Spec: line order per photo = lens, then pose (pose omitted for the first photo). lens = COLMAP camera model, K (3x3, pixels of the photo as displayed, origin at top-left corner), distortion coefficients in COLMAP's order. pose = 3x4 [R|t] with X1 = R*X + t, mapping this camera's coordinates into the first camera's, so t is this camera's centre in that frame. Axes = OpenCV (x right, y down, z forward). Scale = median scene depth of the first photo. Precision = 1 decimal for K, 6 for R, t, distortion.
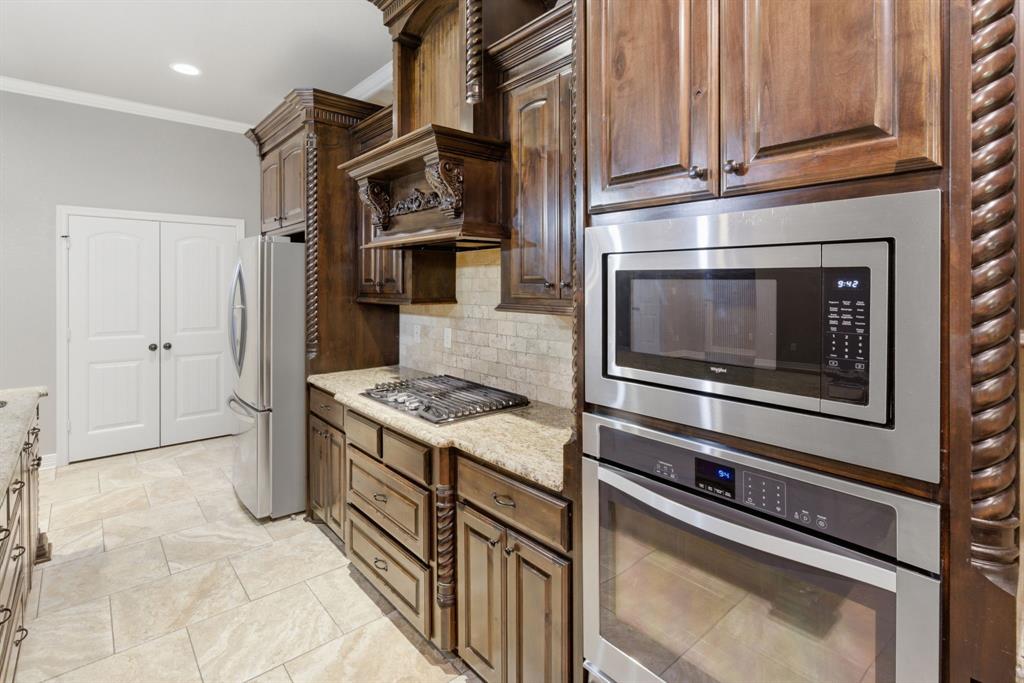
lens RADIAL K [[493.3, 0, 512.8], [0, 493.3, 286.8], [0, 0, 1]] dist [-0.010117, 0.006404]
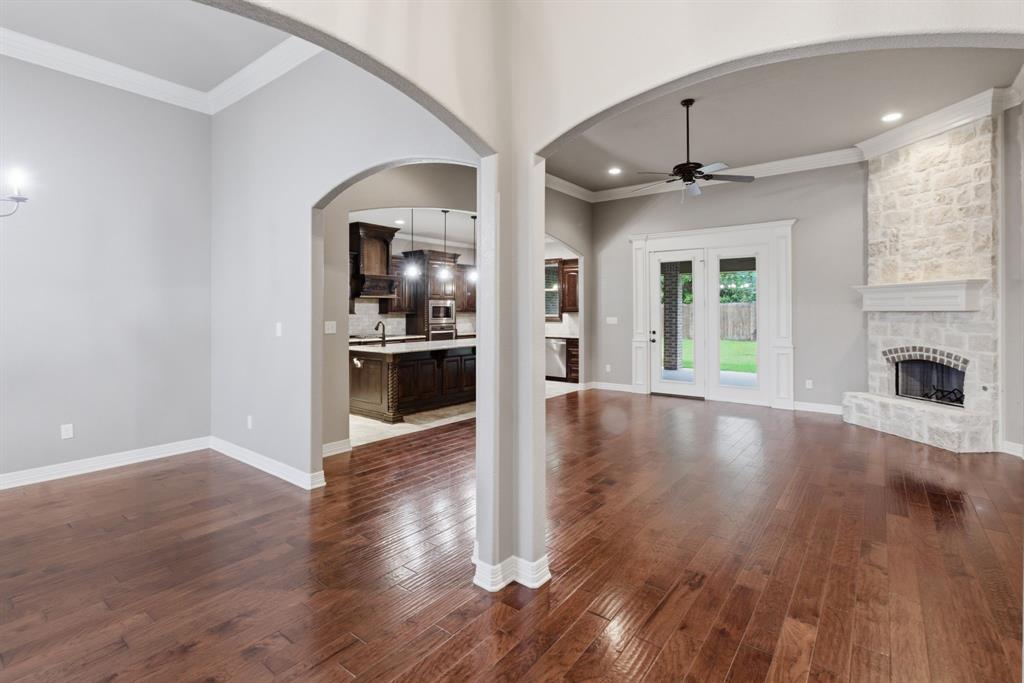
lens RADIAL K [[493.3, 0, 498.3], [0, 493.3, 311.9], [0, 0, 1]] dist [-0.010117, 0.006404]
pose [[-0.195446, -0.002834, 0.980710, -5.433152], [0.007299, 0.999964, 0.004344, 0.022297], [-0.980687, 0.008008, -0.195418, 1.044893]]
